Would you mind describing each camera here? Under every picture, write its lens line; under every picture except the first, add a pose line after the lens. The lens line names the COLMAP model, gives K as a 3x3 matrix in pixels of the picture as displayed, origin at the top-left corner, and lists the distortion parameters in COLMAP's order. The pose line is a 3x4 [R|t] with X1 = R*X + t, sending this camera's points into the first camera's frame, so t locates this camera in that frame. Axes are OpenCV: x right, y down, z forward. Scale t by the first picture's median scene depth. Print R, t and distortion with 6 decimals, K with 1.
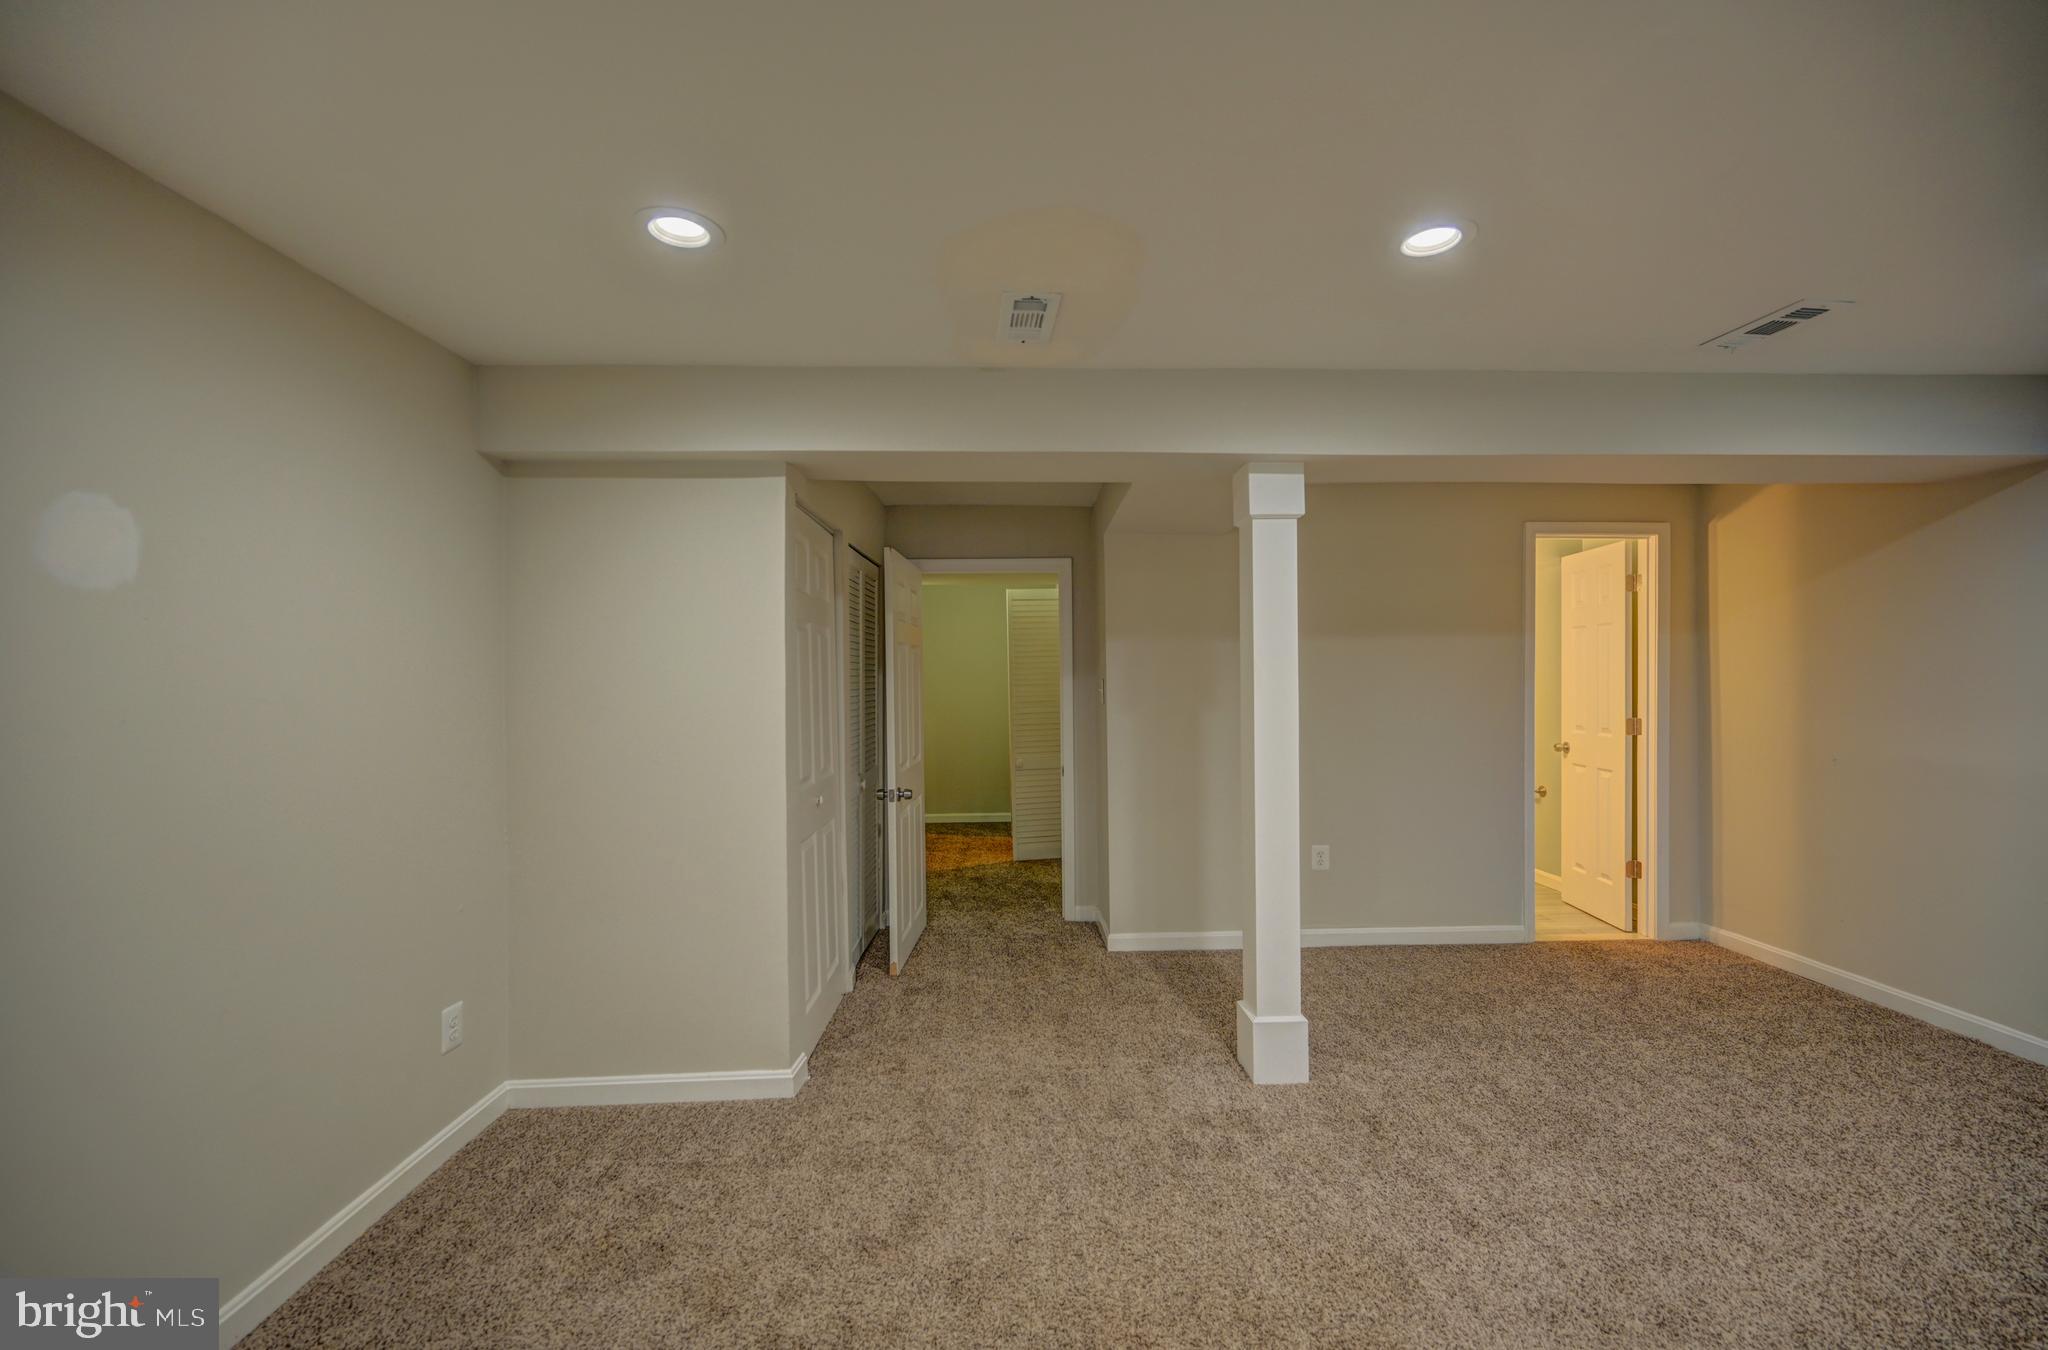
lens RADIAL K [[832.4, 0, 1024.0], [0, 832.4, 665.4], [0, 0, 1]] dist [0.001249, 0.000306]
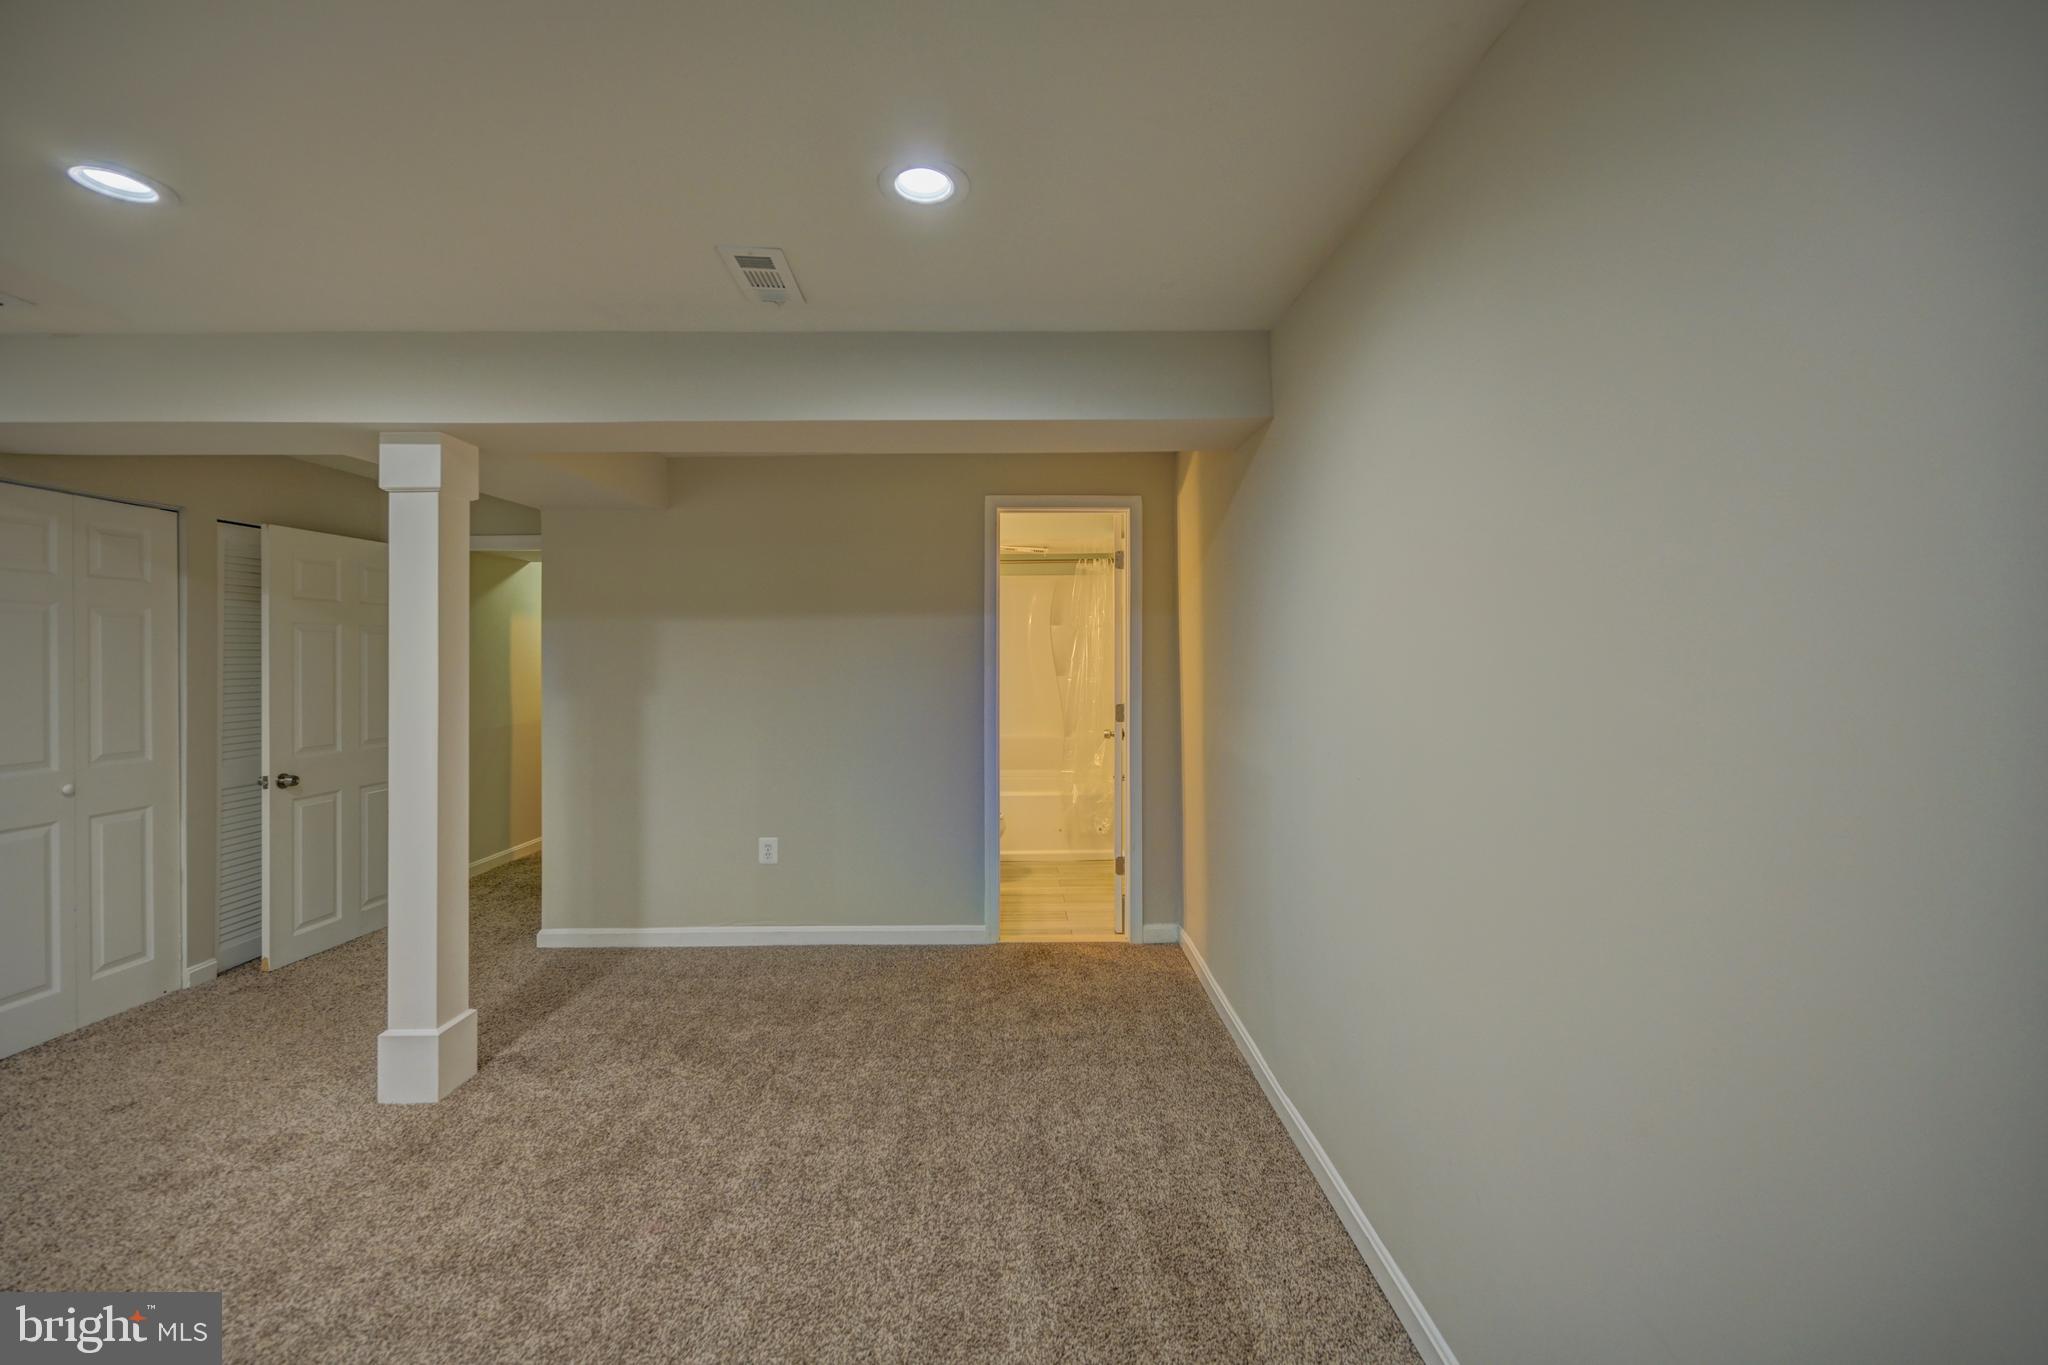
lens RADIAL K [[841.6, 0, 1025.8], [0, 841.6, 645.0], [0, 0, 1]] dist [0.000387, 0.000998]
pose [[0.999529, 0.004336, -0.030390, 0.885474], [-0.004019, 0.999937, 0.010478, -0.017645], [0.030433, -0.010351, 0.999483, 0.076574]]
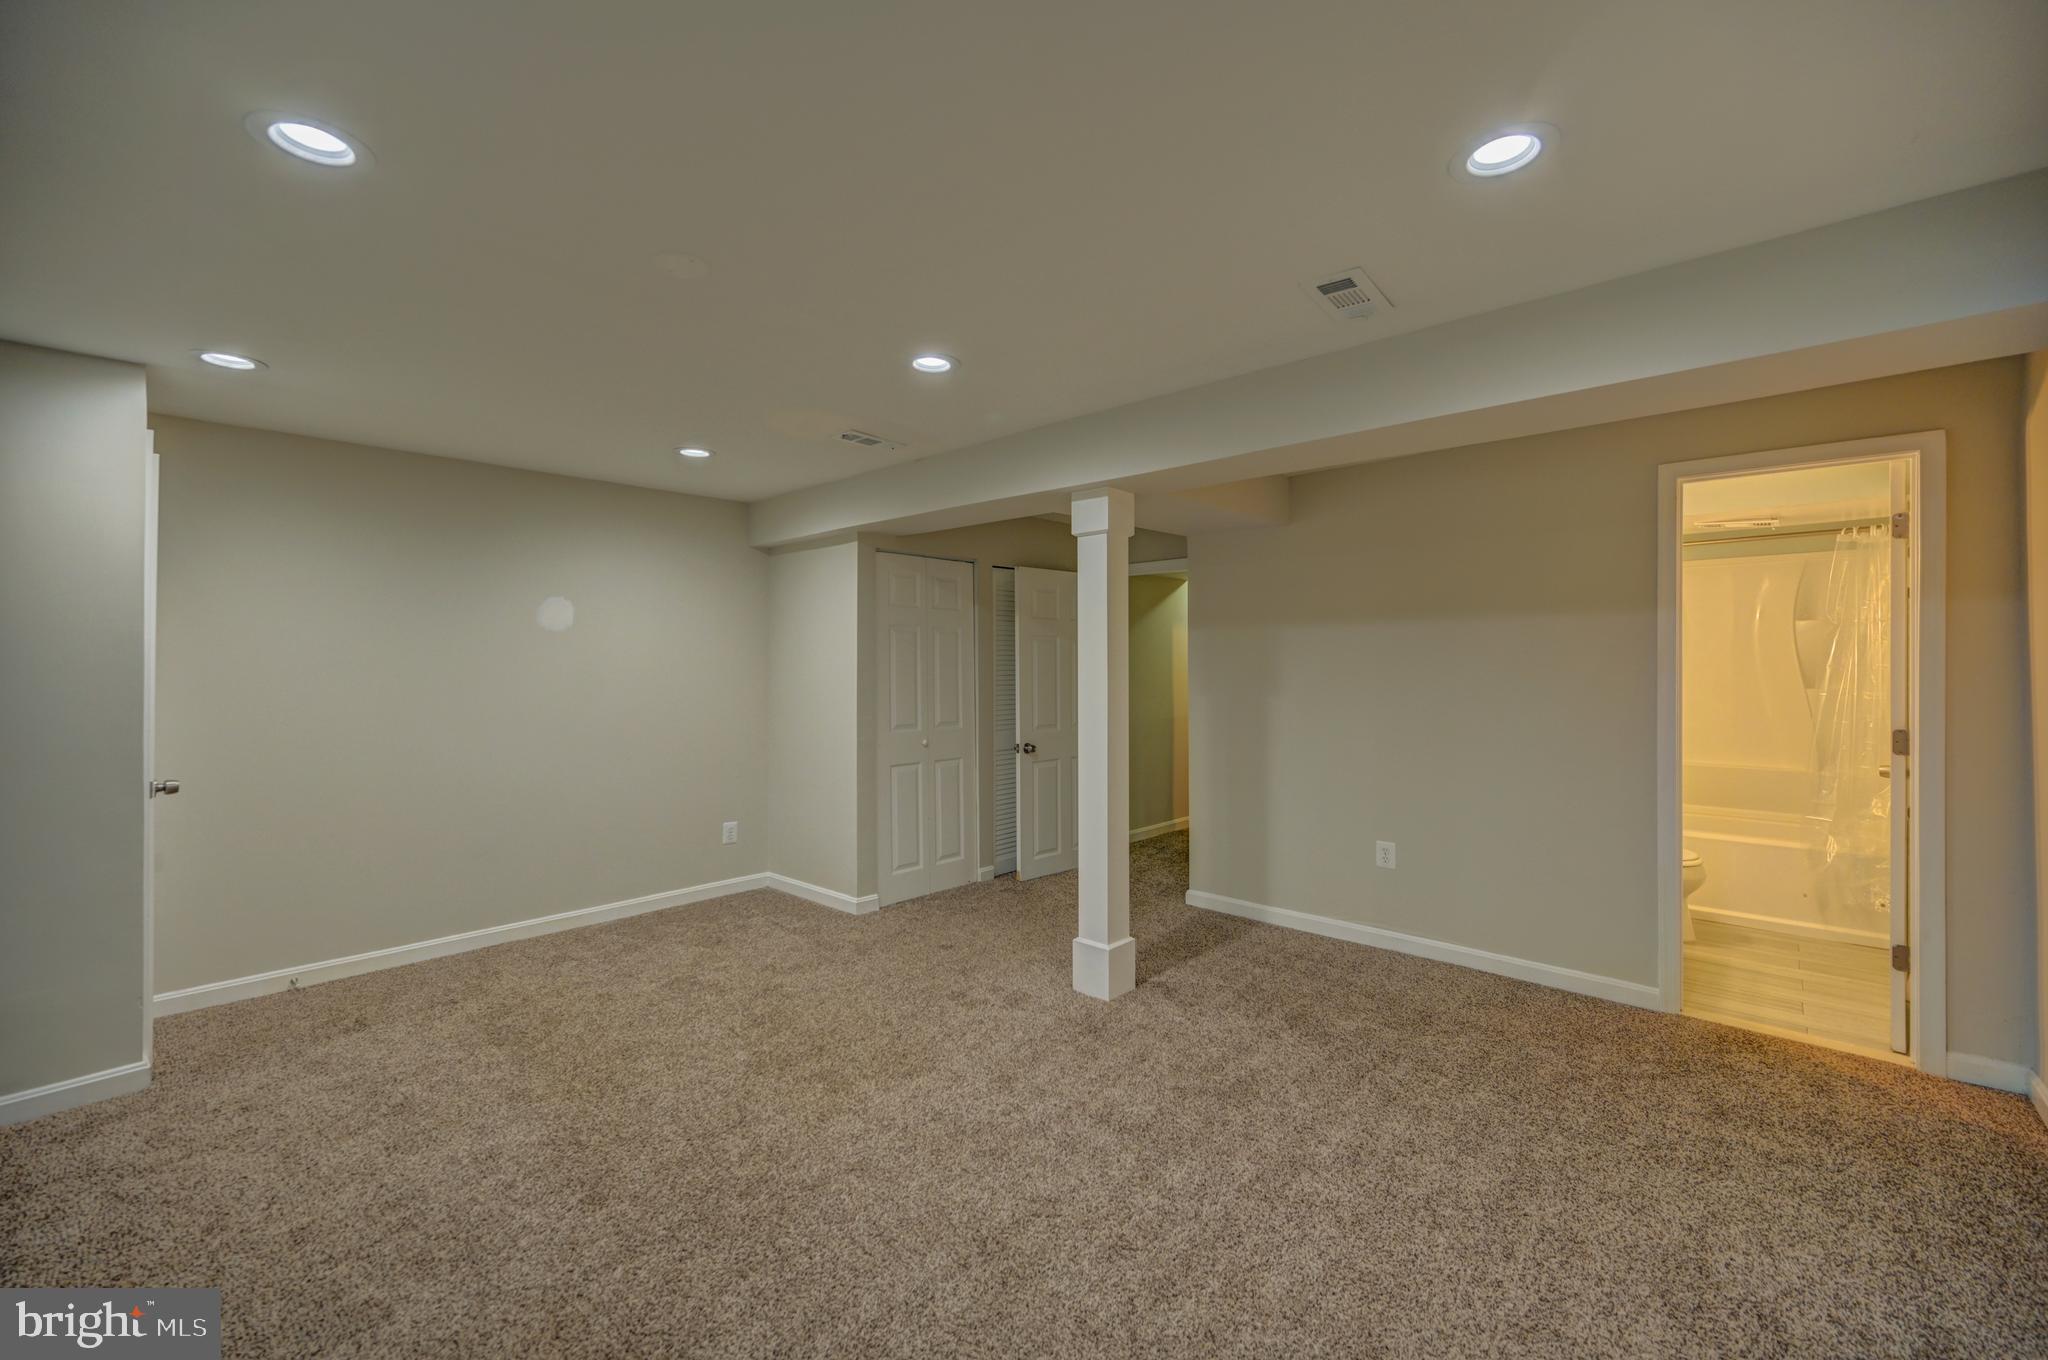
lens RADIAL K [[832.4, 0, 1014.7], [0, 832.4, 659.8], [0, 0, 1]] dist [0.001249, 0.000306]
pose [[0.705914, 0.007479, -0.708258, 0.951341], [0.009743, 0.999747, 0.020267, -0.017898], [0.708231, -0.021207, 0.705662, 0.053141]]
